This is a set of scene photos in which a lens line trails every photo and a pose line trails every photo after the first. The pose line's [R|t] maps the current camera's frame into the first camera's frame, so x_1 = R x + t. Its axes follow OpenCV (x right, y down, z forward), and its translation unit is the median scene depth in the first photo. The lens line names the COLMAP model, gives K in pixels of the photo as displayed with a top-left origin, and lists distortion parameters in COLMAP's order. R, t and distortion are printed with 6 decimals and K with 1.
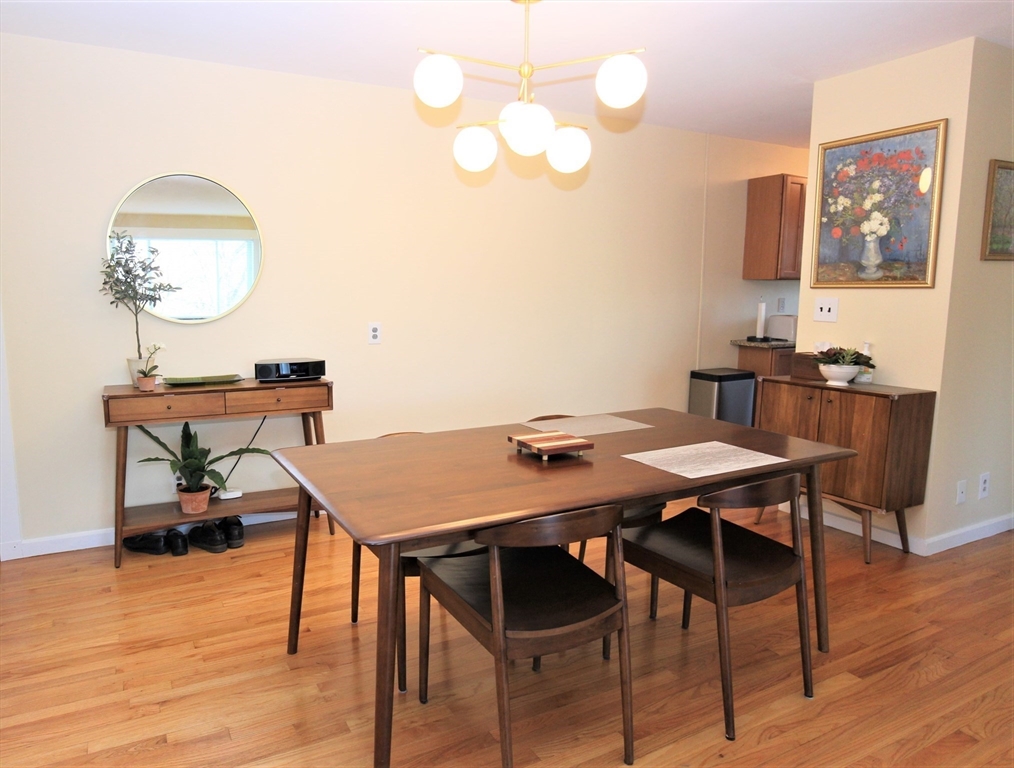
lens RADIAL K [[783.2, 0, 506.1], [0, 783.2, 388.7], [0, 0, 1]] dist [-0.034744, -0.001047]
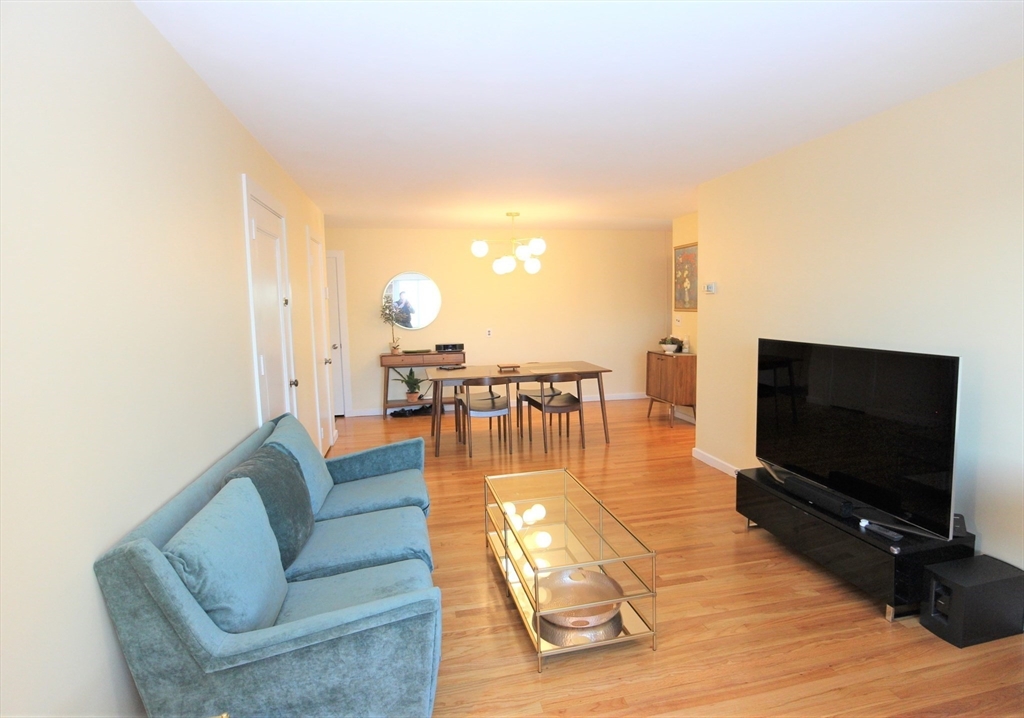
lens RADIAL K [[520.3, 0, 514.9], [0, 520.3, 355.3], [0, 0, 1]] dist [-0.000478, -0.000012]
pose [[0.971706, 0.003285, -0.236170, 0.340622], [-0.010018, 0.999577, -0.027315, 0.047621], [0.235981, 0.028908, 0.971328, -0.611082]]
